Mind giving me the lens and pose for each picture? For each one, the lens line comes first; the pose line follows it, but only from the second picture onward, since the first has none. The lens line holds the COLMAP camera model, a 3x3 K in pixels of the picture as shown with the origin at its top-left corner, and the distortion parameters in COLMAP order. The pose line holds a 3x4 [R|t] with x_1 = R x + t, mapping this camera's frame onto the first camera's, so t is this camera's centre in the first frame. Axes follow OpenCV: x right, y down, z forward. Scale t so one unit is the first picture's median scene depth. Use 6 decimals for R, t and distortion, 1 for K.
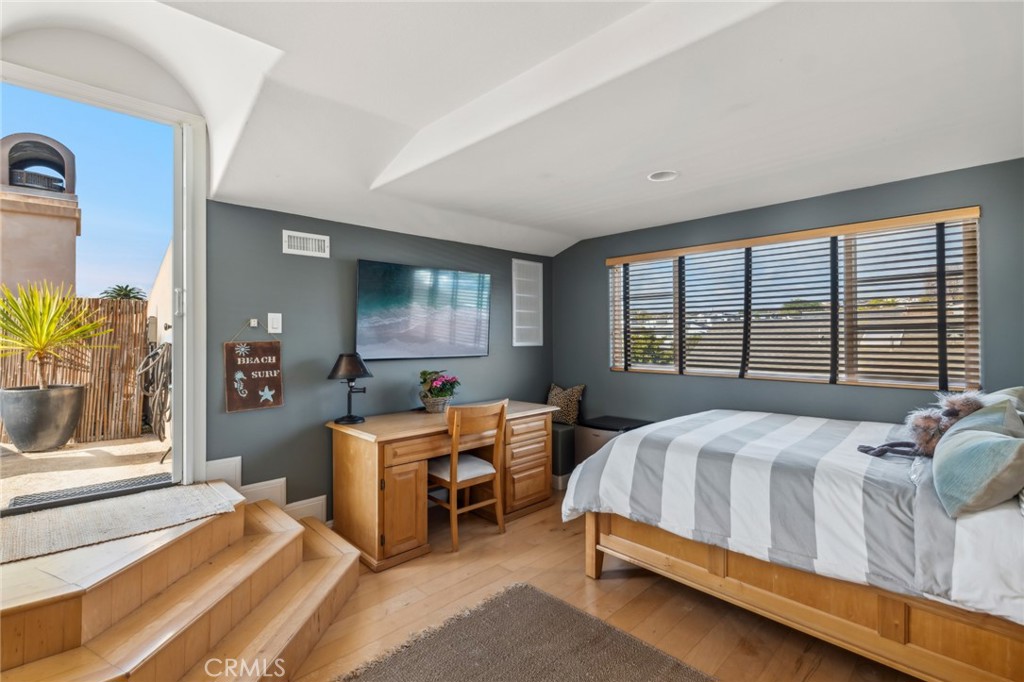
lens RADIAL K [[470.5, 0, 507.6], [0, 470.5, 338.1], [0, 0, 1]] dist [0.000588, -0.000128]
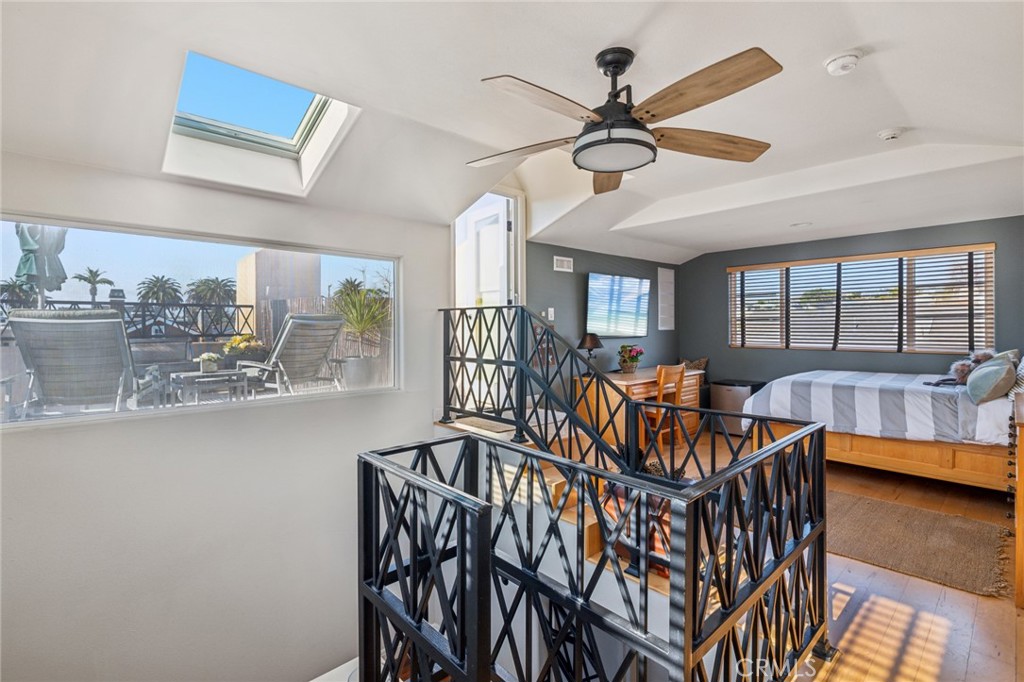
lens RADIAL K [[470.5, 0, 516.2], [0, 470.5, 334.1], [0, 0, 1]] dist [0.000588, -0.000128]
pose [[0.999854, -0.000746, -0.017091, -0.618004], [0.000992, 0.999896, 0.014416, 0.014011], [0.017078, -0.014431, 0.999750, -0.651470]]
